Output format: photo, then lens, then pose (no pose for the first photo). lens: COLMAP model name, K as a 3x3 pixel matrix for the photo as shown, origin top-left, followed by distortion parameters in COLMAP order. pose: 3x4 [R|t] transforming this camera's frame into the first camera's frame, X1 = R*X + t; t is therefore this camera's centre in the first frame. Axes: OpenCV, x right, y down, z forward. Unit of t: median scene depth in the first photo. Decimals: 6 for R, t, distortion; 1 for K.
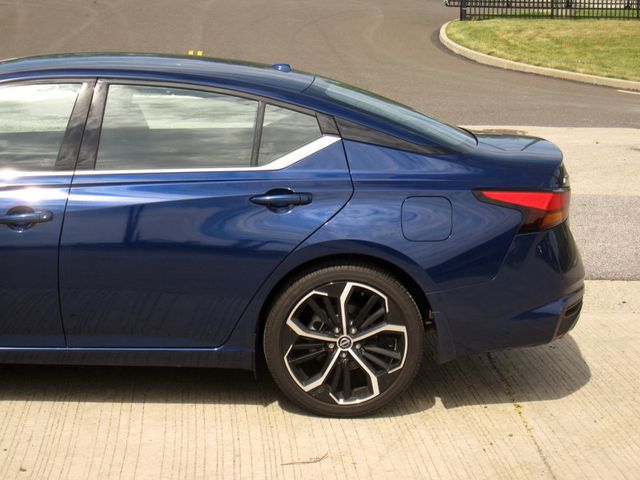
lens RADIAL K [[1560.4, 0, 320.0], [0, 1560.4, 240.0], [0, 0, 1]] dist [-0.111416, -0.120888]
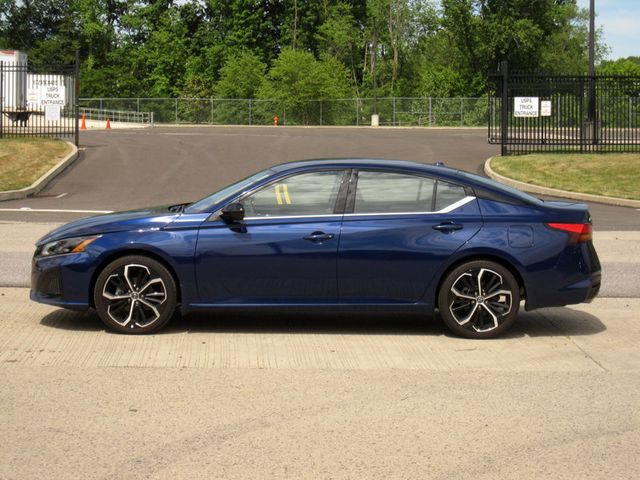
lens RADIAL K [[1560.4, 0, 320.0], [0, 1560.4, 240.0], [0, 0, 1]] dist [-0.111416, -0.120888]
pose [[0.999765, -0.009028, -0.019700, -0.082650], [0.007191, 0.995787, -0.091409, 0.094909], [0.020442, 0.091246, 0.995619, -0.546888]]
